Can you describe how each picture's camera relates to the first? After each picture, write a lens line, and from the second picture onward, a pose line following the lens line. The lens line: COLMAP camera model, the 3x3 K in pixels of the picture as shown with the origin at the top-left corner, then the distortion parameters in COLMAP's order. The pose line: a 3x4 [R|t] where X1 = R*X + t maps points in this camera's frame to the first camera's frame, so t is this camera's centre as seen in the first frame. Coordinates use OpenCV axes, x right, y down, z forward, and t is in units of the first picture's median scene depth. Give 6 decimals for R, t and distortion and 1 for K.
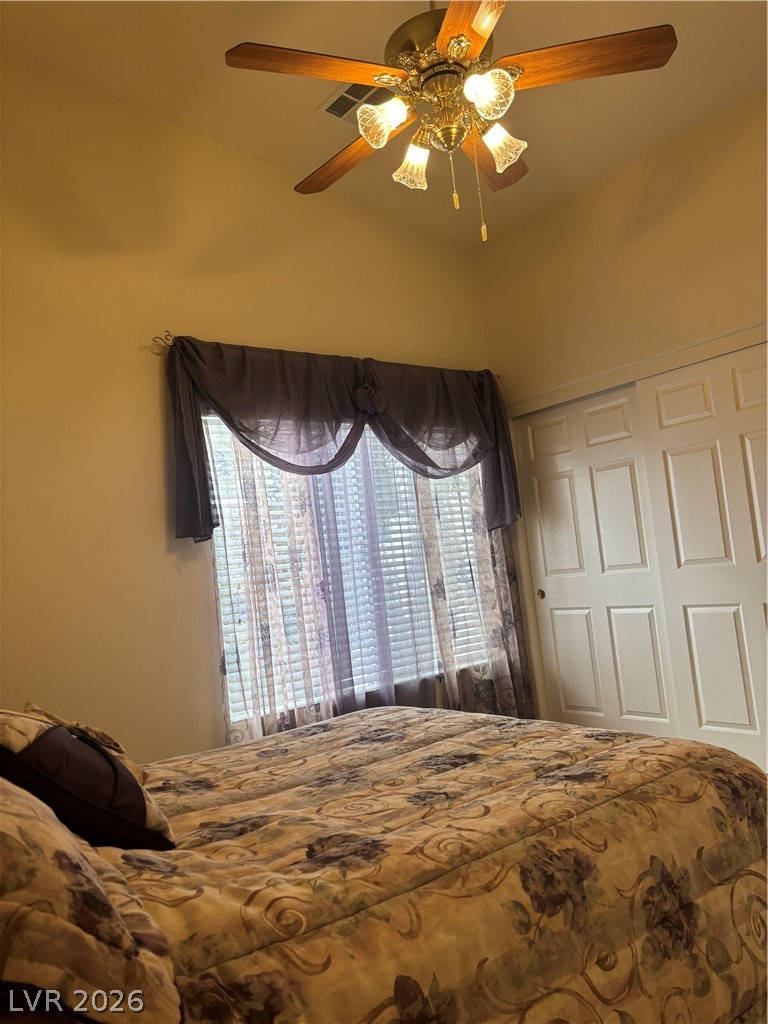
lens RADIAL K [[758.2, 0, 384.0], [0, 758.2, 512.0], [0, 0, 1]] dist [0.009292, -0.003707]
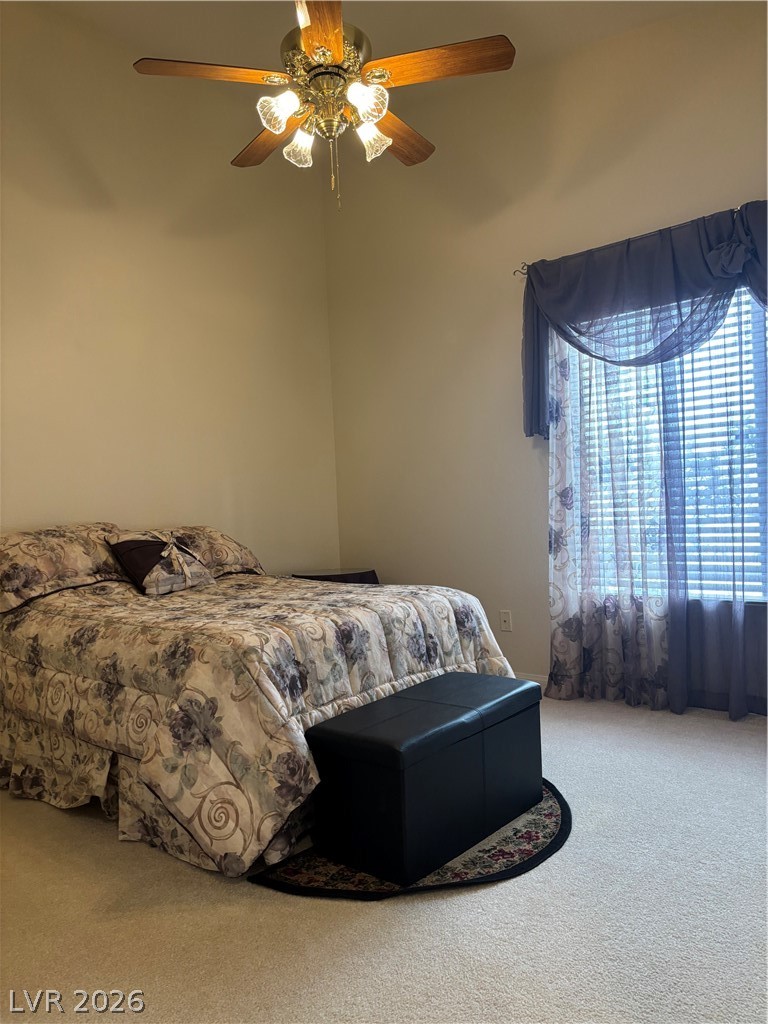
lens RADIAL K [[758.2, 0, 384.0], [0, 758.2, 512.0], [0, 0, 1]] dist [0.009292, -0.003707]
pose [[0.209994, 0.103748, -0.972182, 1.866196], [0.095735, 0.987394, 0.126050, -0.050753], [0.973004, -0.119541, 0.197415, 1.080639]]
